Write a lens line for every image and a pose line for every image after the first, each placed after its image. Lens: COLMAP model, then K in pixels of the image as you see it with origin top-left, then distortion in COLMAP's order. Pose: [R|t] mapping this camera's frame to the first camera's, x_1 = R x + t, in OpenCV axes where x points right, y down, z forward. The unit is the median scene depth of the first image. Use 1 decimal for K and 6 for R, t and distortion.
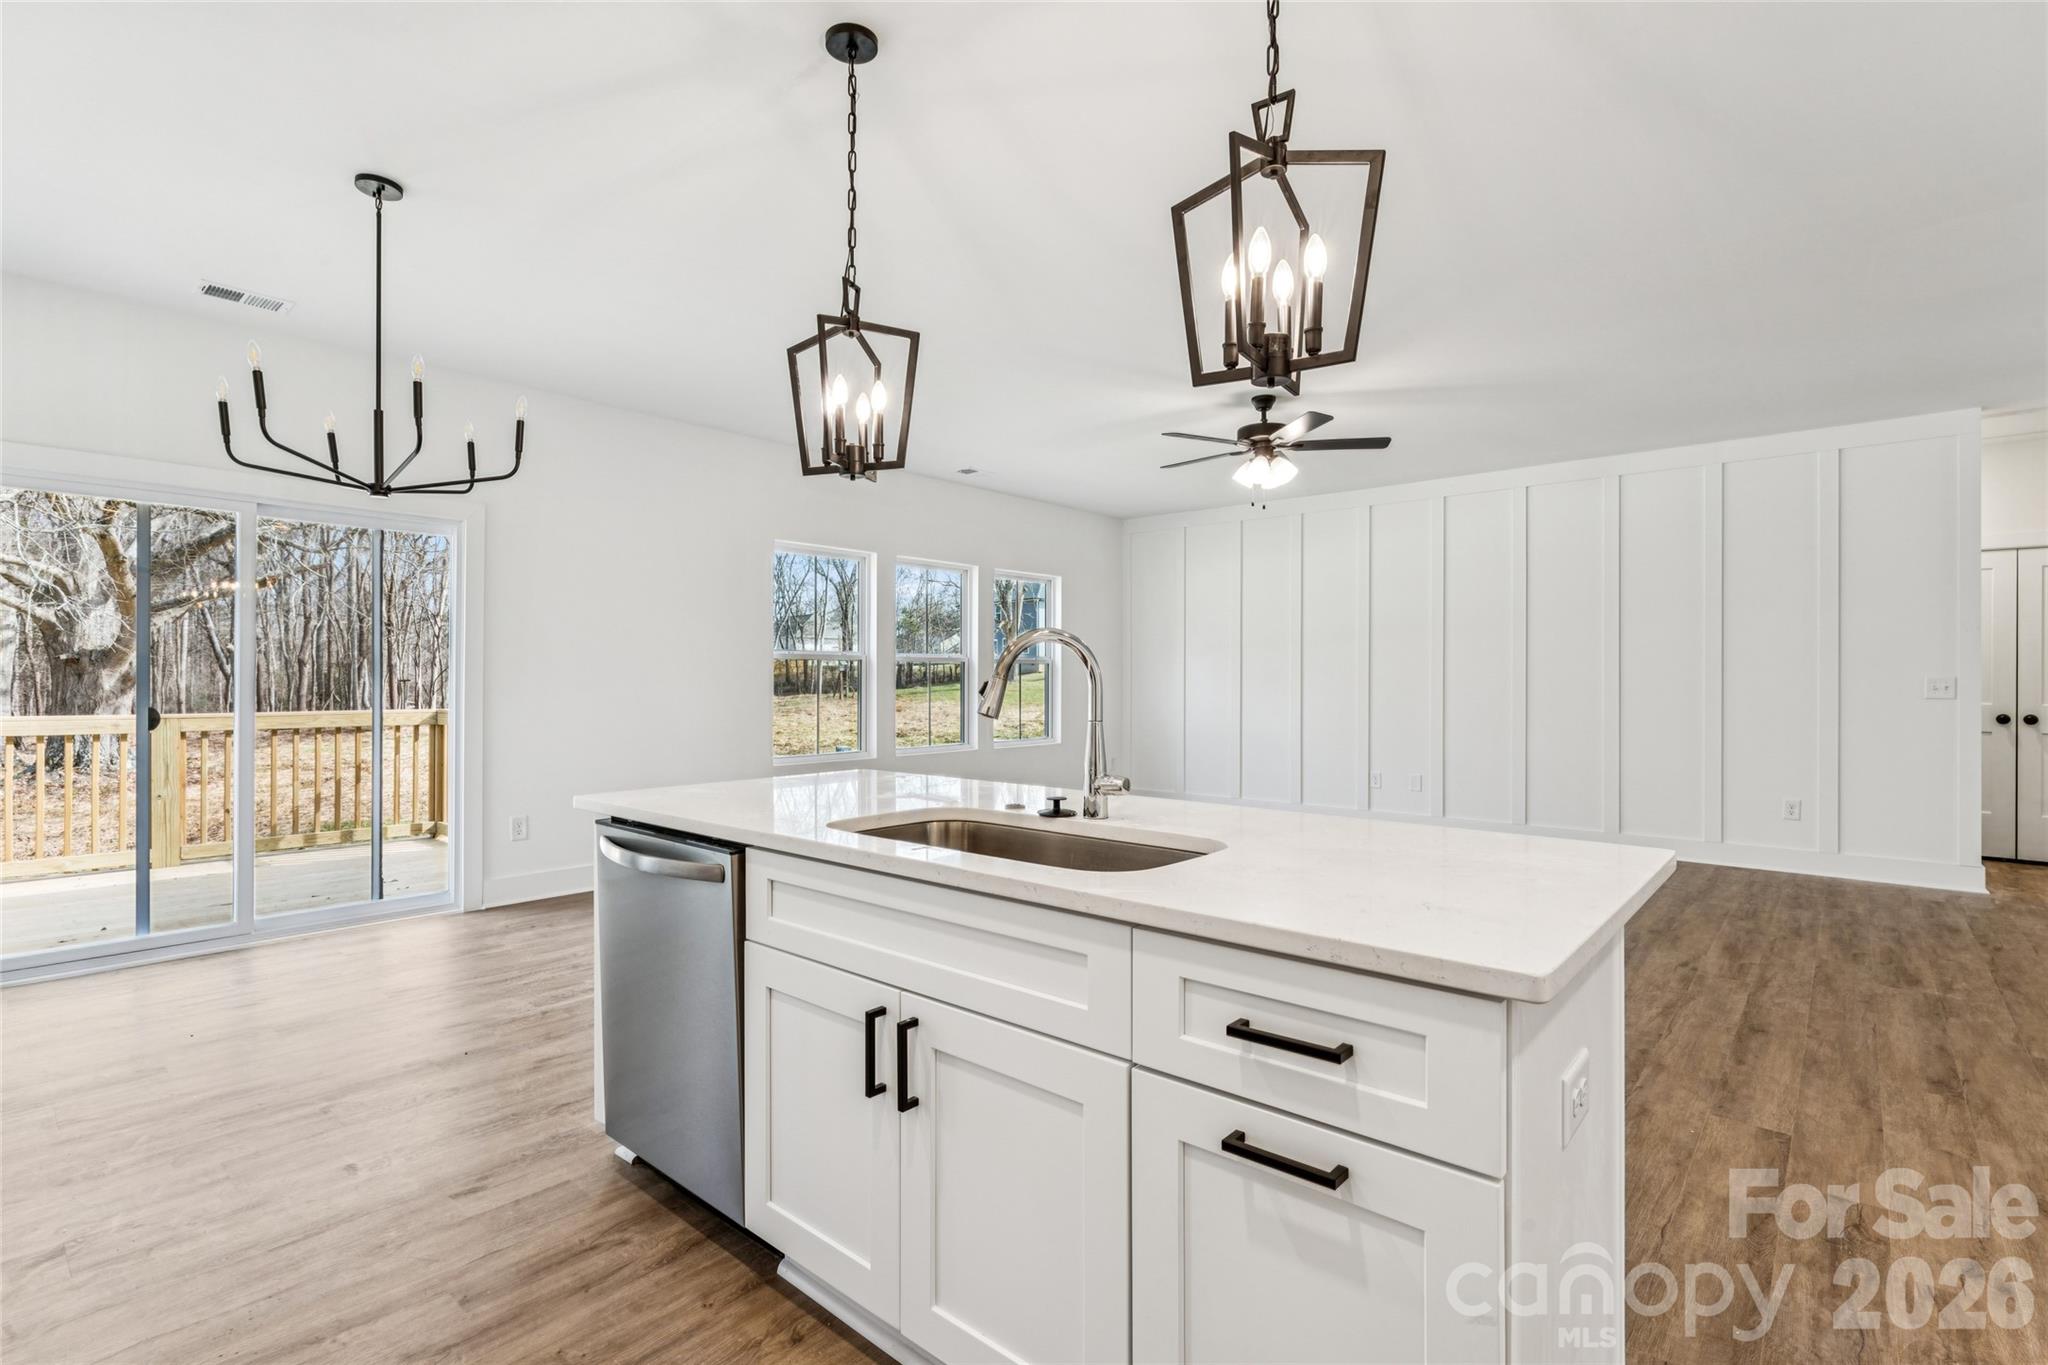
lens RADIAL K [[957.1, 0, 1017.7], [0, 957.1, 679.1], [0, 0, 1]] dist [0.003664, -0.000361]
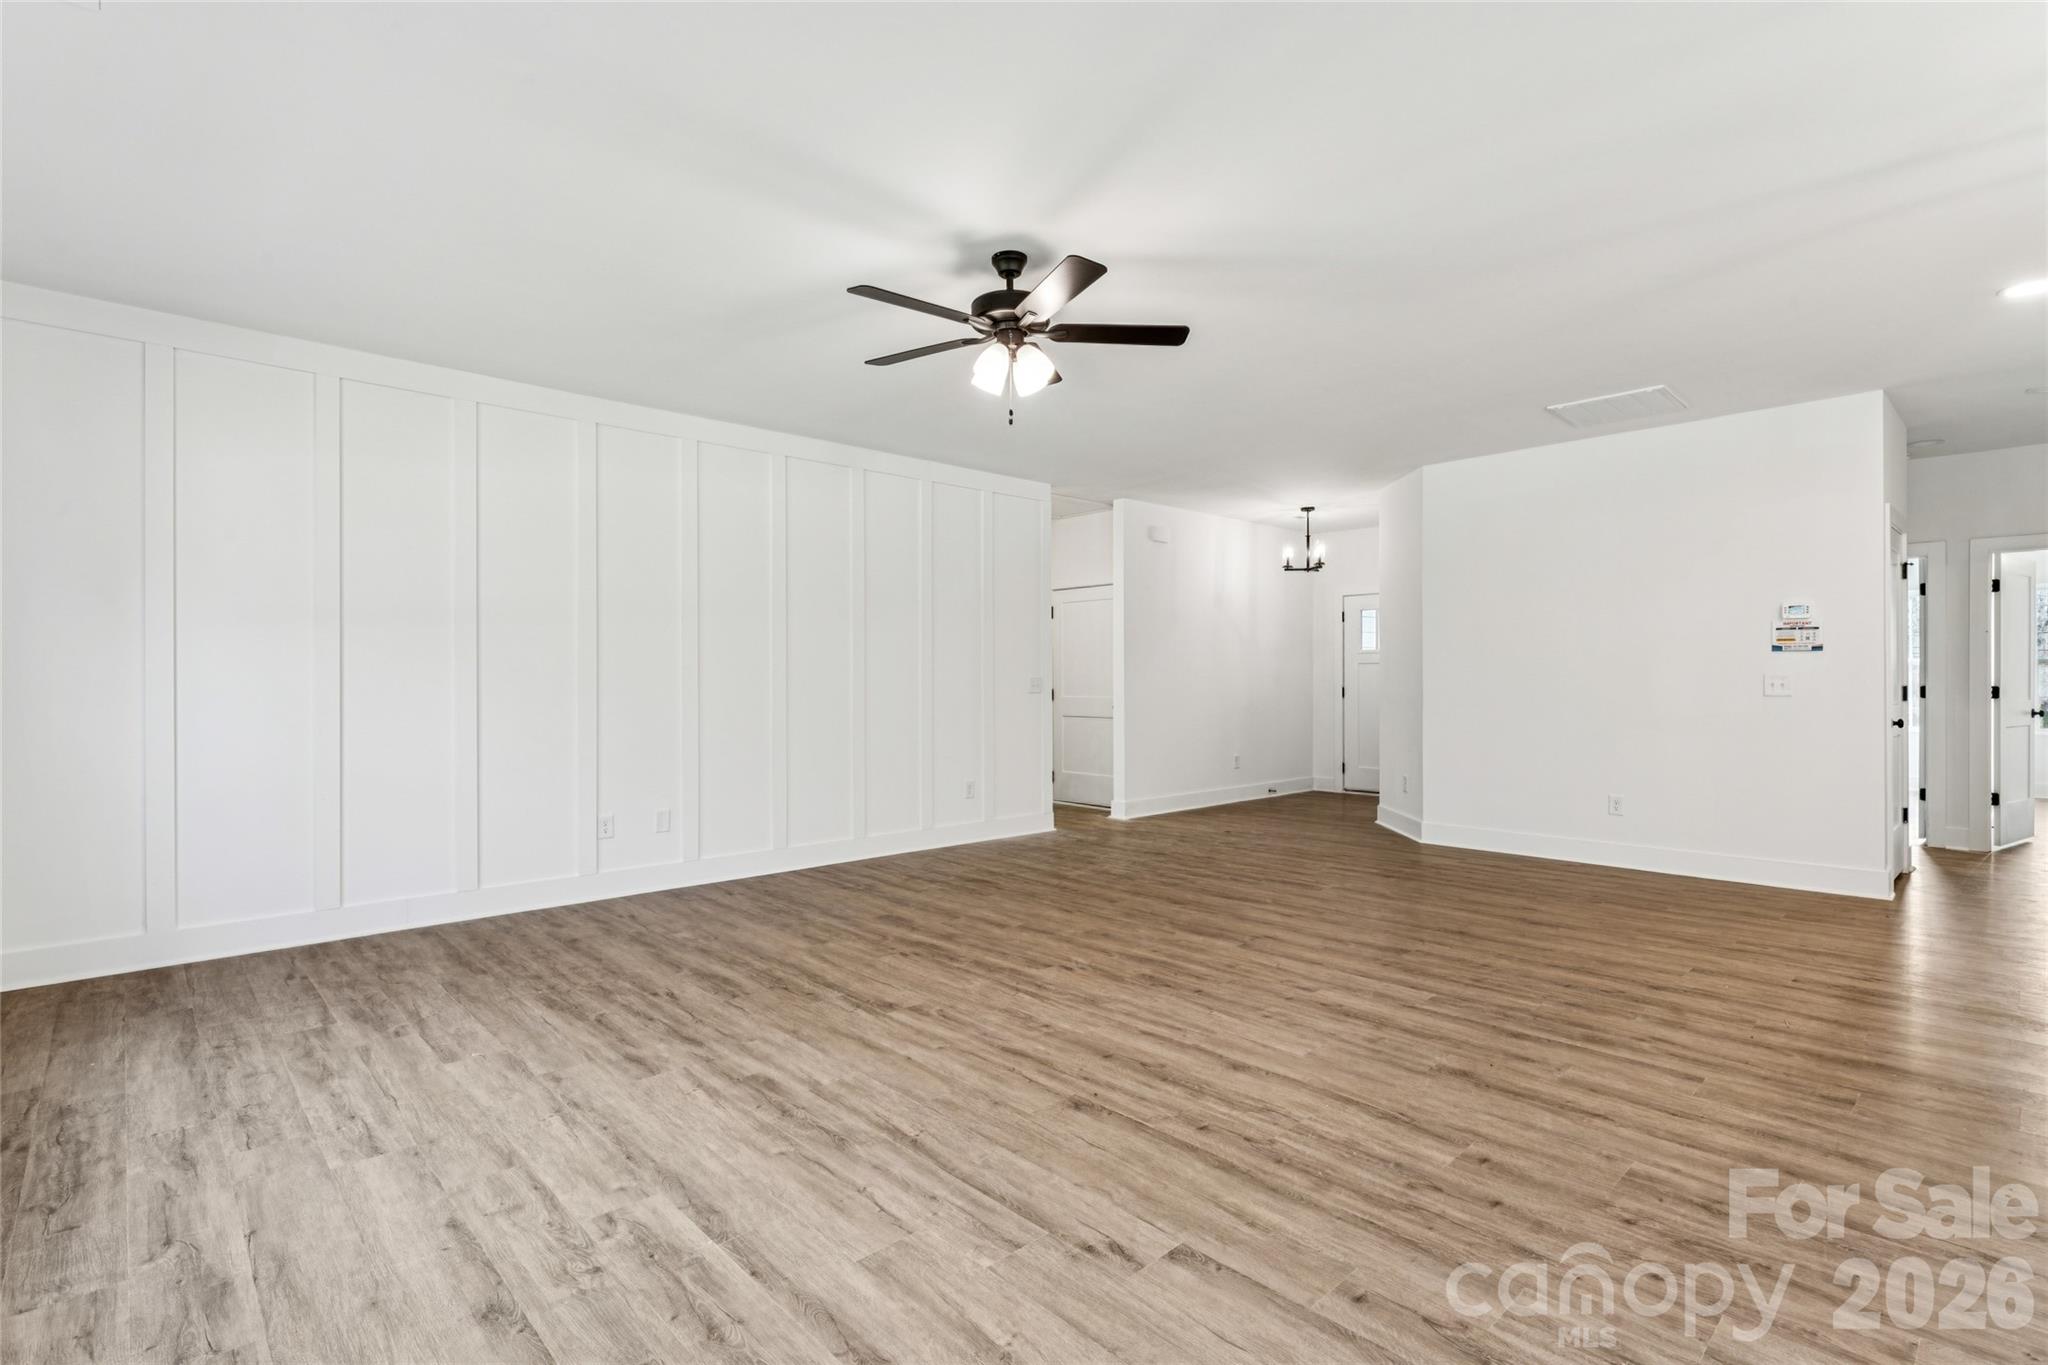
lens RADIAL K [[957.1, 0, 1041.2], [0, 957.1, 673.5], [0, 0, 1]] dist [0.003664, -0.000361]
pose [[0.089748, 0.002240, 0.995962, -0.398915], [0.003958, 0.999989, -0.002606, -0.002150], [-0.995957, 0.004176, 0.089738, 0.903963]]
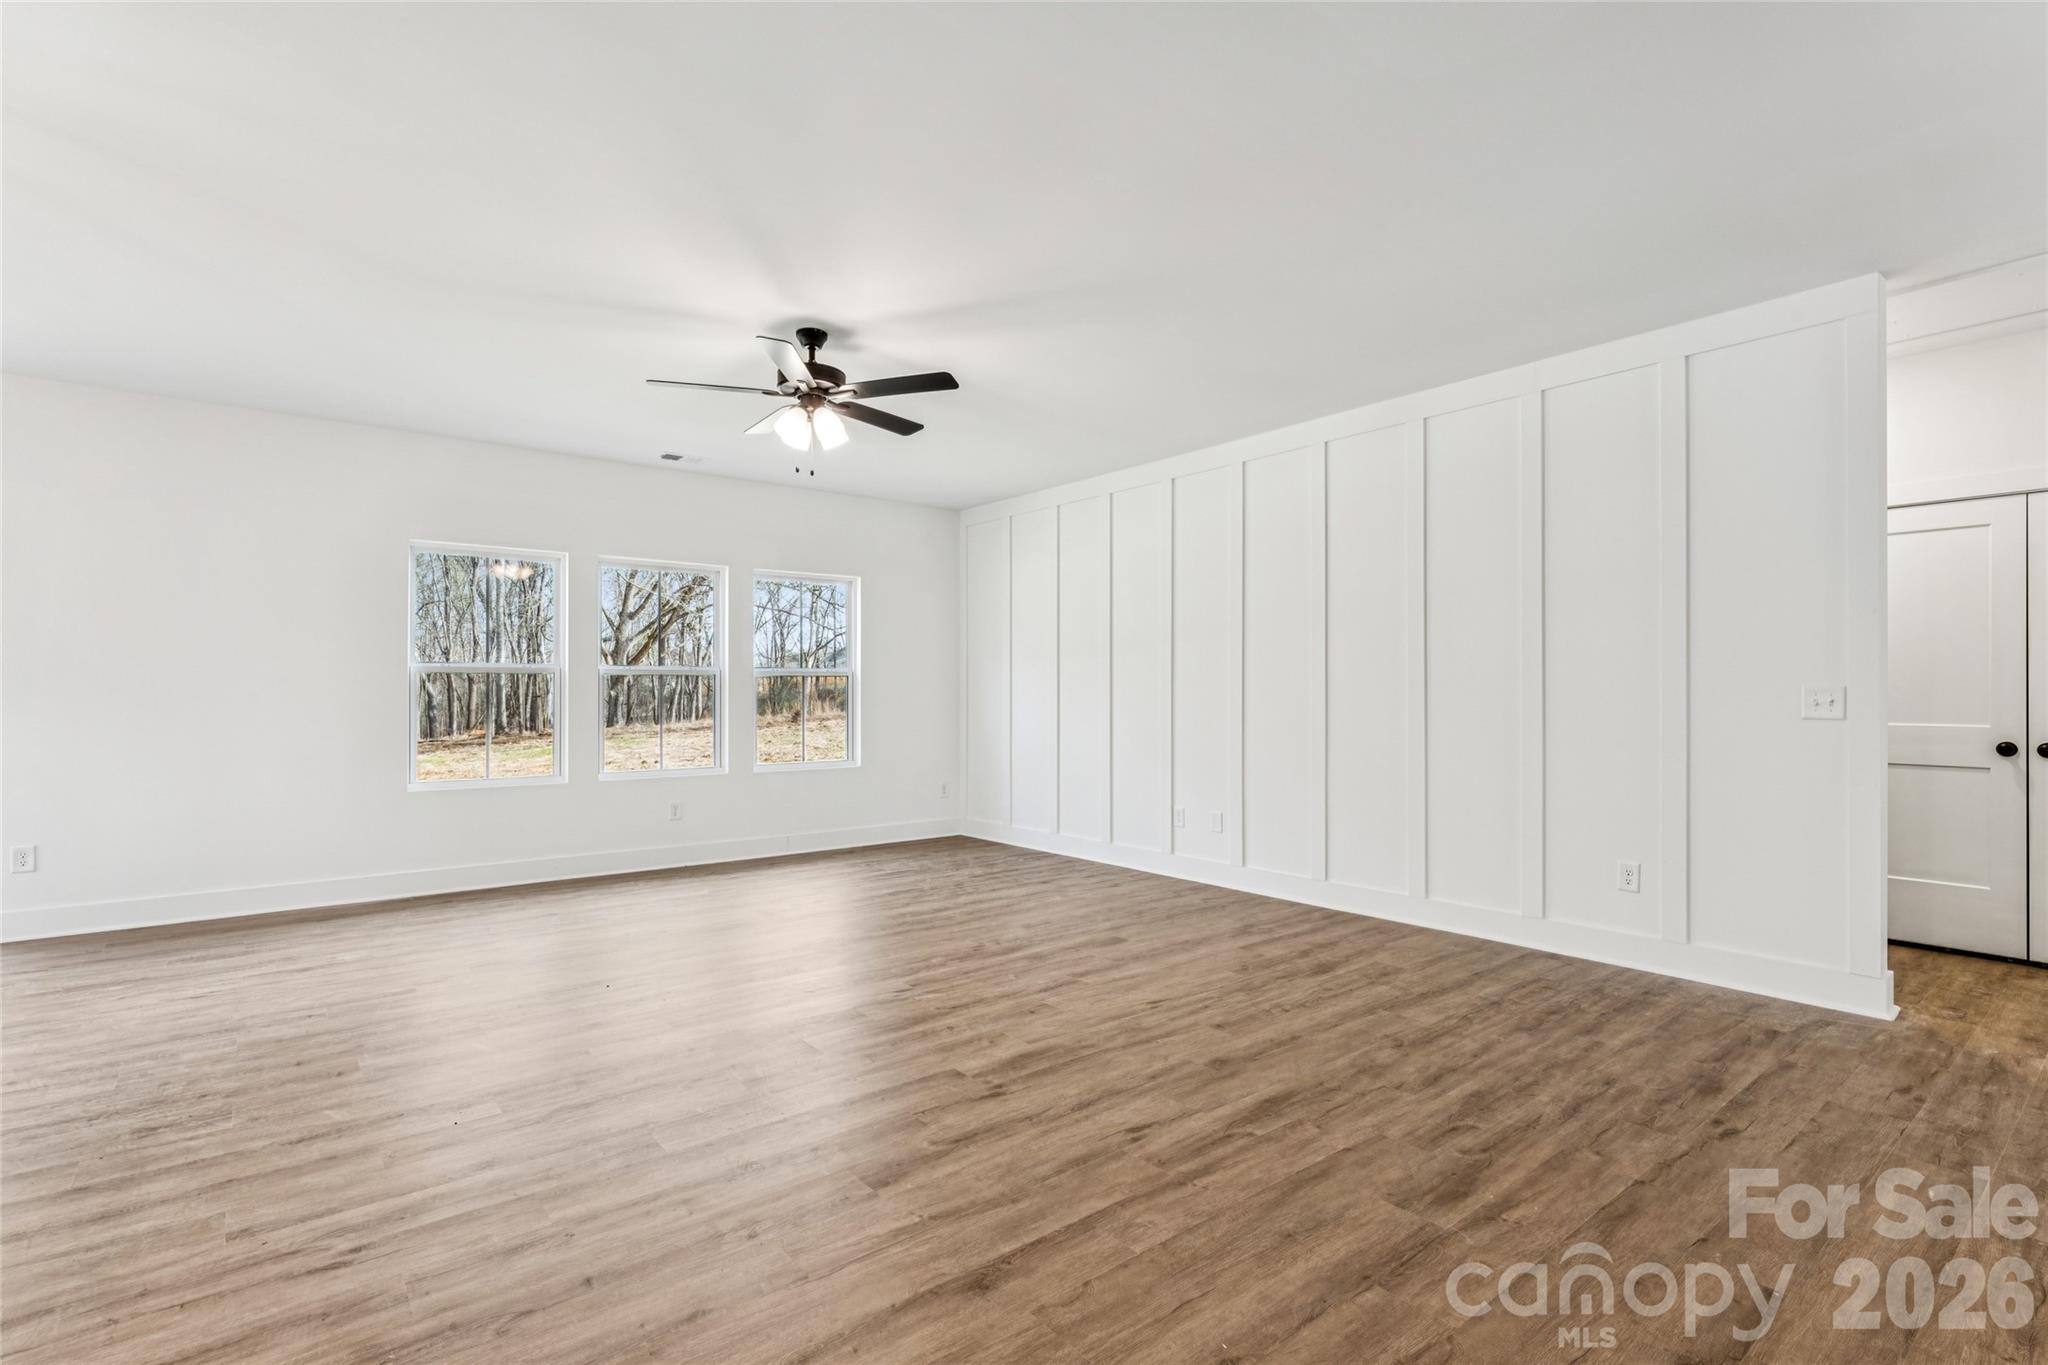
lens RADIAL K [[957.1, 0, 1013.8], [0, 957.1, 690.5], [0, 0, 1]] dist [0.003664, -0.000361]
pose [[0.983561, -0.004296, -0.180525, 0.551906], [0.003738, 0.999987, -0.003426, 0.001065], [0.180537, 0.002695, 0.983564, 0.258599]]
